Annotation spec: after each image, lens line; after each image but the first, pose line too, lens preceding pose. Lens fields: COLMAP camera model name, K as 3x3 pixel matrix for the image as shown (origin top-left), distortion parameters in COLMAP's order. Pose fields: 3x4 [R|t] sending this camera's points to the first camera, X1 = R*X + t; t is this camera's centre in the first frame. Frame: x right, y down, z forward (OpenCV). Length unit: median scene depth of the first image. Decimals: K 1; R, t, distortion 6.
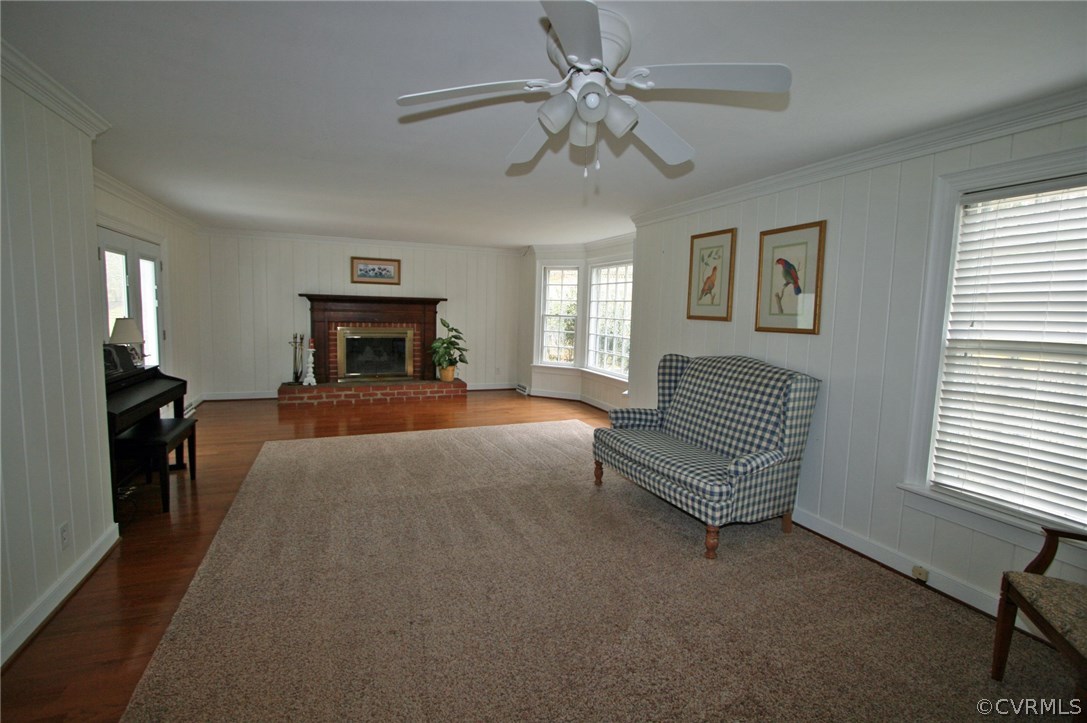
lens RADIAL K [[499.6, 0, 542.9], [0, 499.6, 359.5], [0, 0, 1]] dist [0.000009, 0.000013]
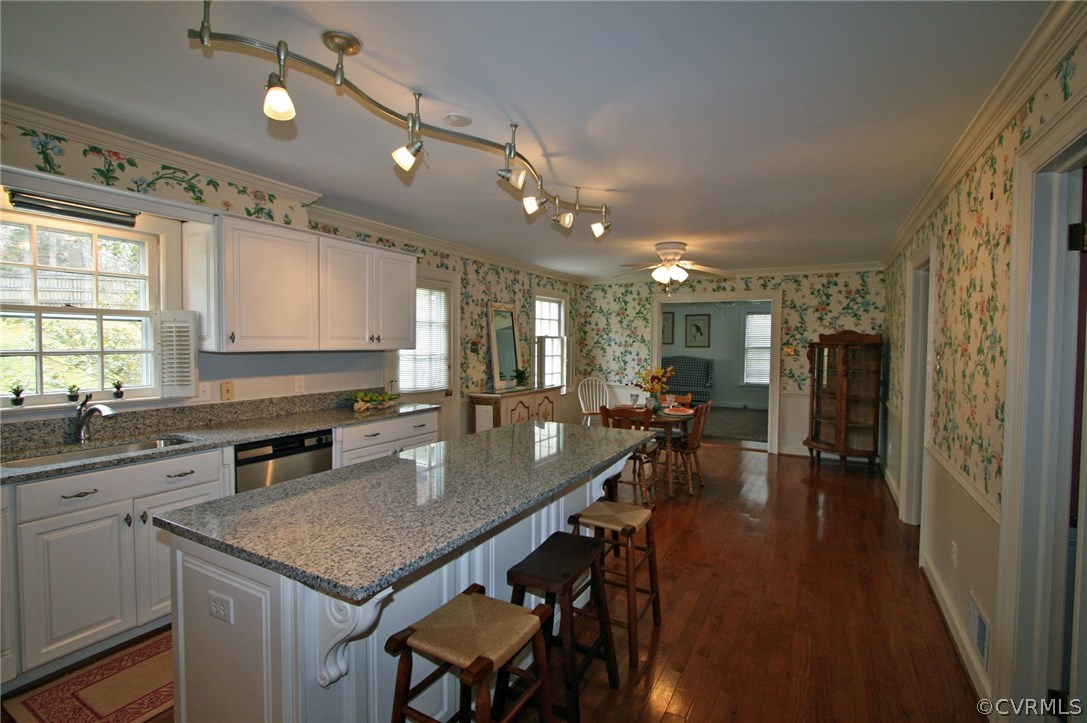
lens RADIAL K [[499.6, 0, 543.8], [0, 499.6, 360.5], [0, 0, 1]] dist [0.000009, 0.000013]
pose [[0.784945, -0.042396, 0.618114, -2.300328], [0.070458, 0.997292, -0.021072, 0.029022], [-0.615546, 0.060091, 0.785806, -0.910010]]
